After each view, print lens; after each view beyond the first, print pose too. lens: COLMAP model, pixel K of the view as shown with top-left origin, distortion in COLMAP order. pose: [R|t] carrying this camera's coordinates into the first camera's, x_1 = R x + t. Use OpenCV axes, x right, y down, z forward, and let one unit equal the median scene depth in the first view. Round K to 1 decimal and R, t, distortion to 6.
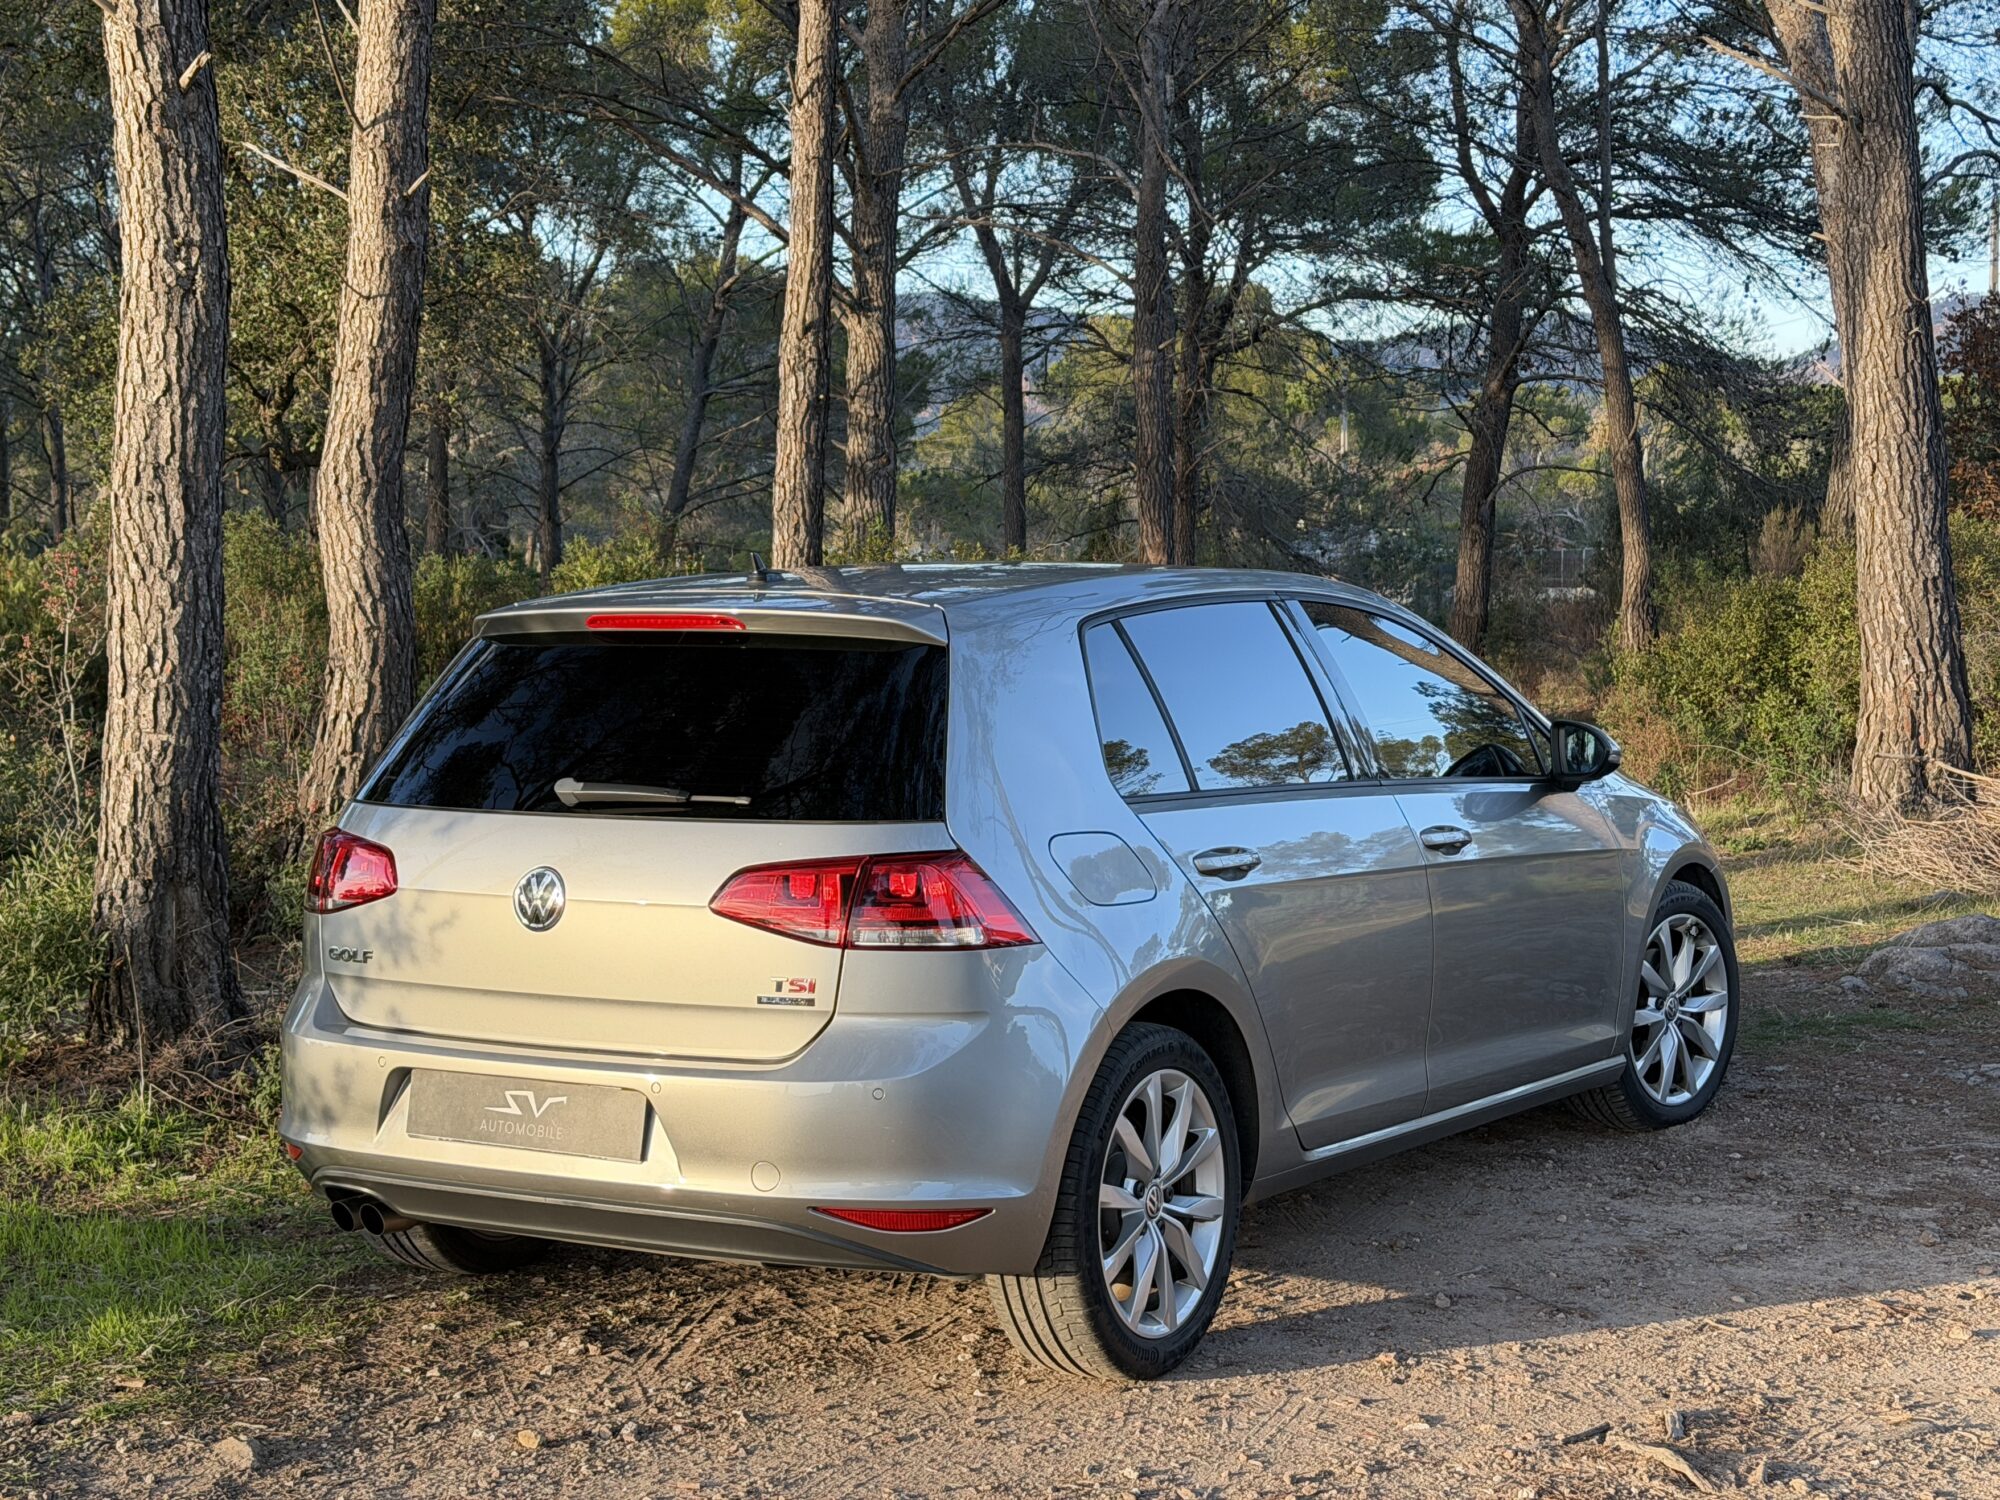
lens RADIAL K [[3017.8, 0, 1000.0], [0, 3017.8, 750.0], [0, 0, 1]] dist [0.236553, -0.036066]
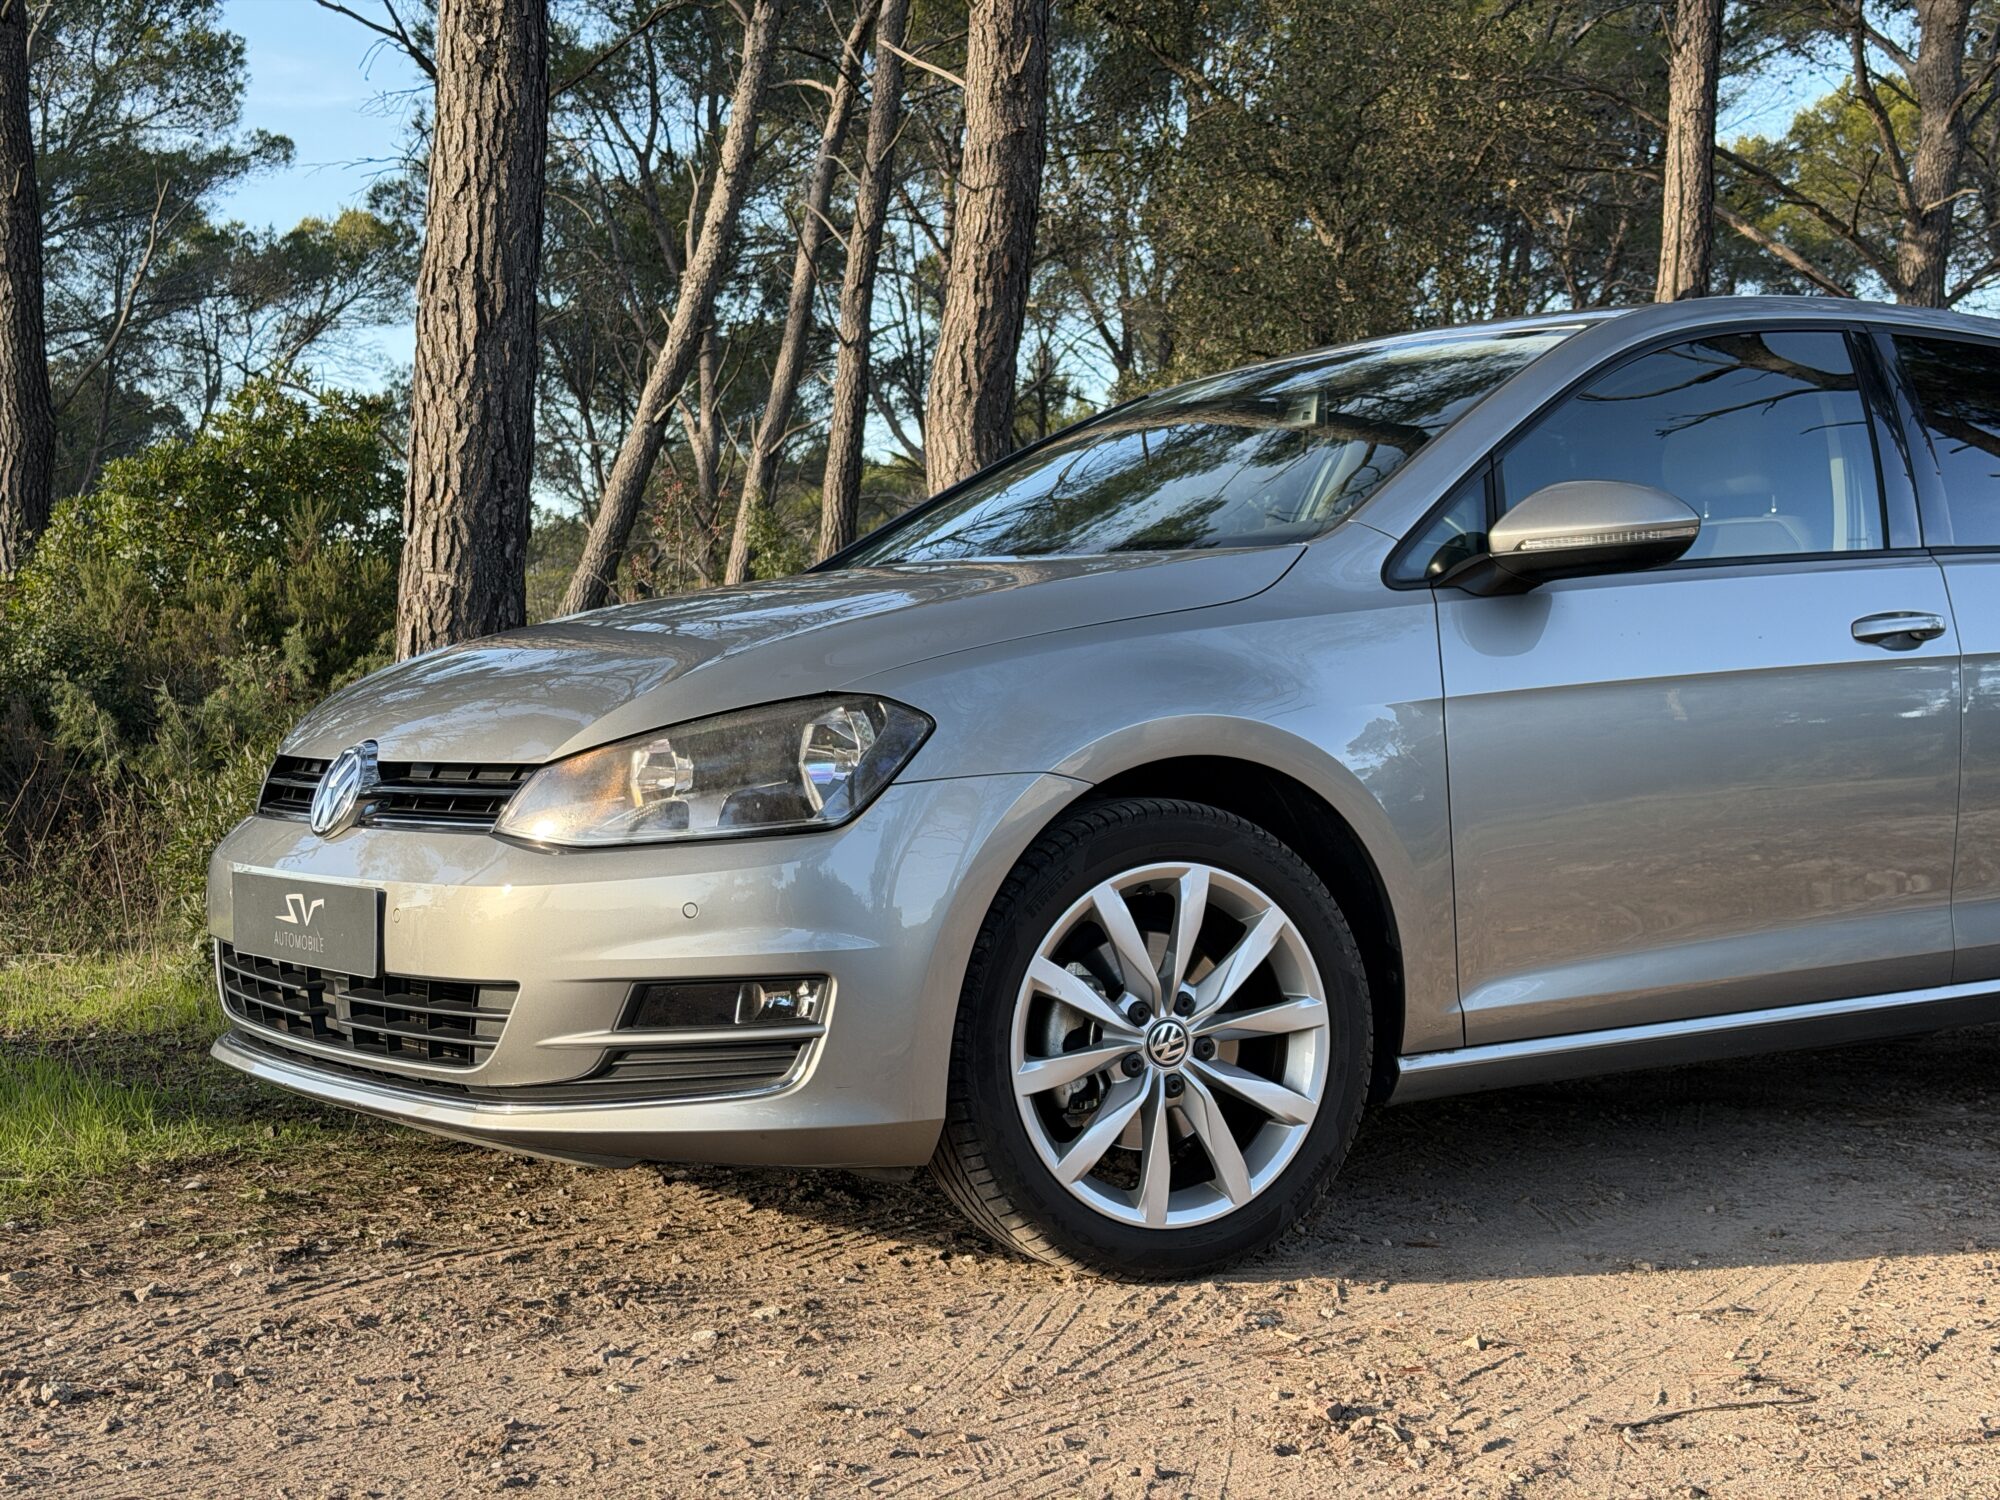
lens RADIAL K [[2754.6, 0, 1000.0], [0, 2754.6, 750.0], [0, 0, 1]] dist [0.427388, -1.238799]
pose [[0.921756, 0.017714, -0.387366, 0.131260], [-0.029789, 0.999239, -0.025190, 0.042780], [0.386625, 0.034758, 0.921582, 0.228067]]
